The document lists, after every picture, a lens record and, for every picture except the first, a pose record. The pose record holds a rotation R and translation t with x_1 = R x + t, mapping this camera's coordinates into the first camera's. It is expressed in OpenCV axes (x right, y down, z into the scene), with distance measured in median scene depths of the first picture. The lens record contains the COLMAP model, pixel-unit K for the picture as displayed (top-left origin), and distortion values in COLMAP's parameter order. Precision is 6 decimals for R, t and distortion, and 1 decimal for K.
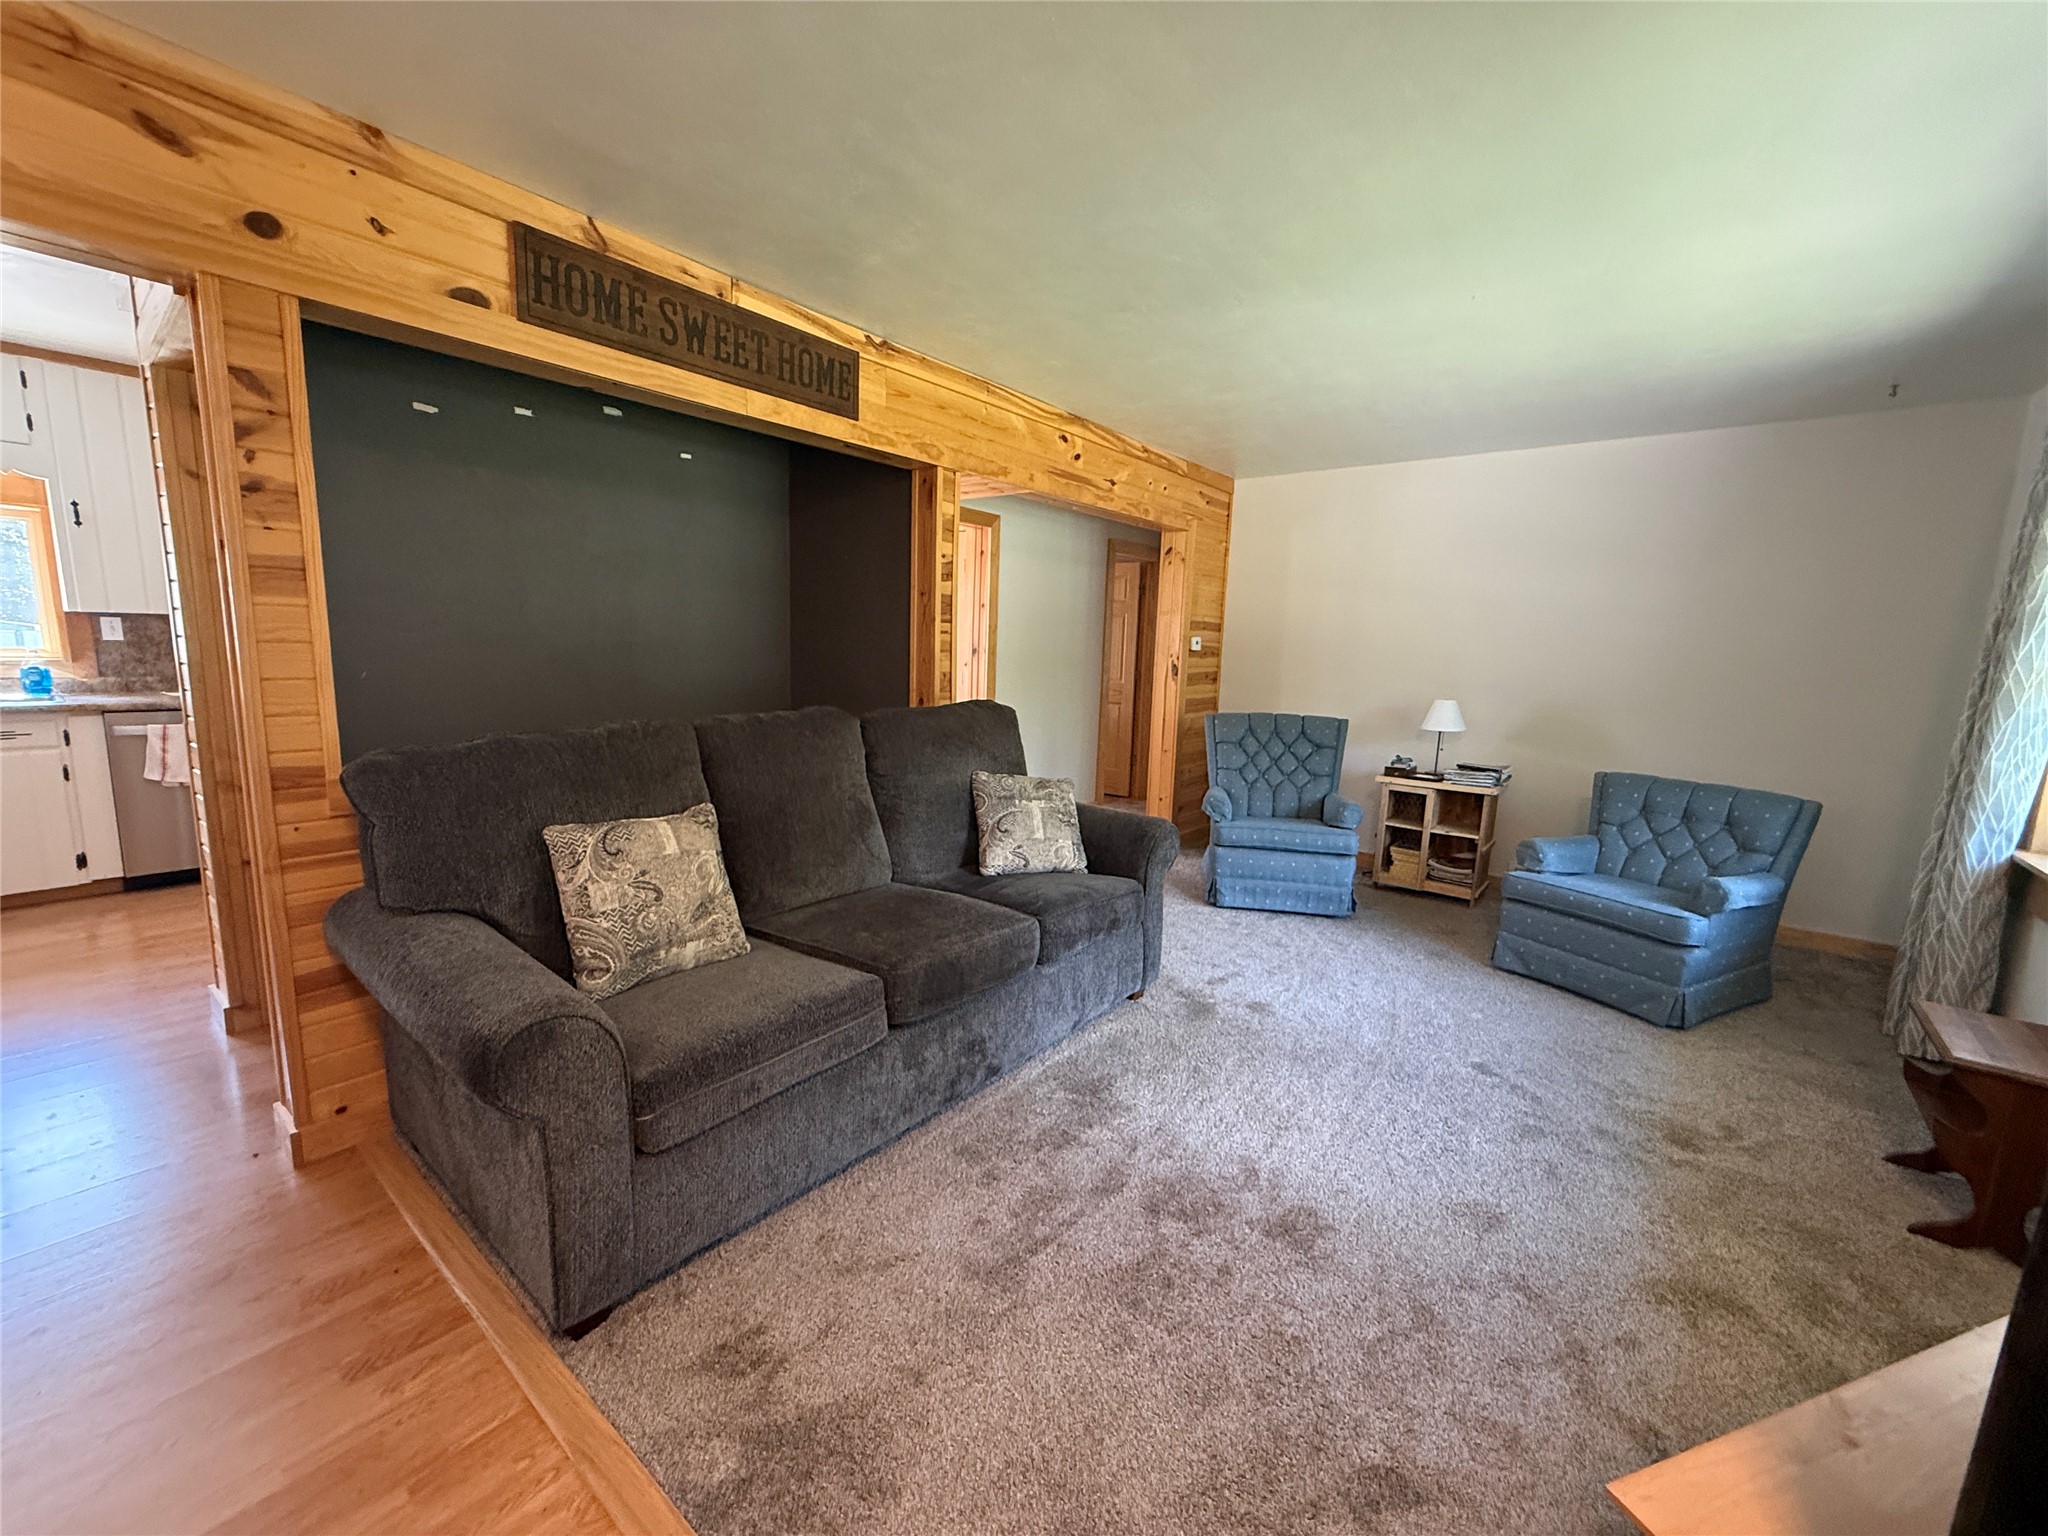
lens RADIAL K [[825.5, 0, 1015.9], [0, 825.5, 765.1], [0, 0, 1]] dist [-0.001961, 0.001277]
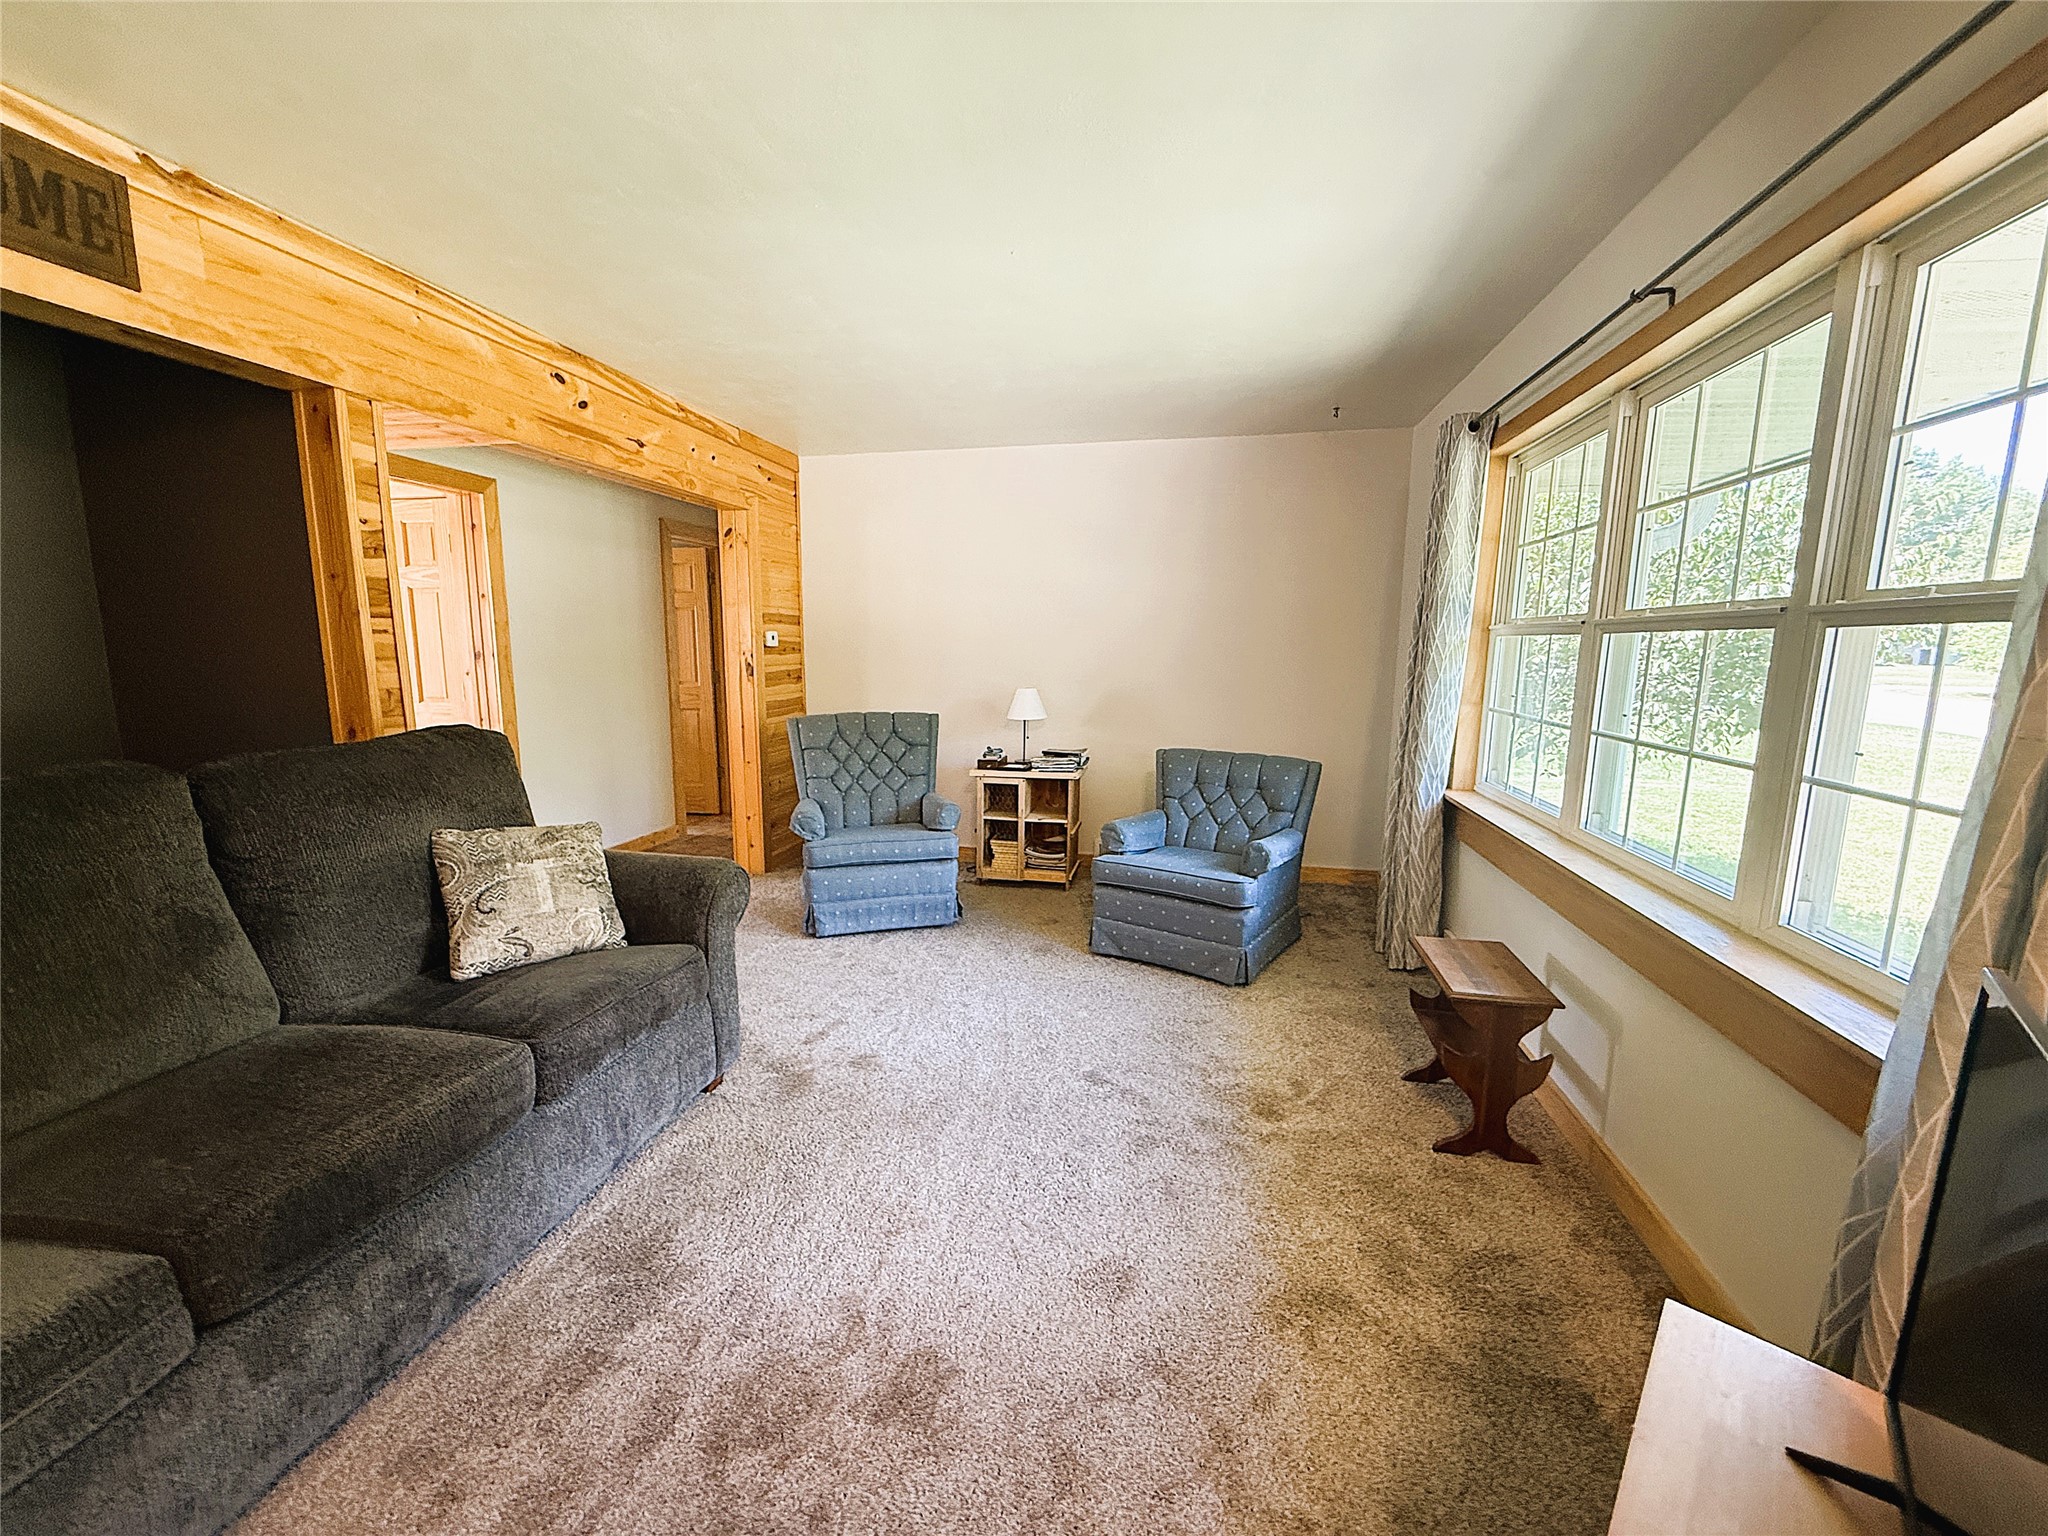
lens RADIAL K [[825.5, 0, 1023.2], [0, 825.5, 772.1], [0, 0, 1]] dist [-0.001961, 0.001277]
pose [[0.889338, -0.097014, 0.446840, 0.089972], [0.090007, 0.995256, 0.036941, -0.023583], [-0.448303, 0.007366, 0.893851, 0.161418]]
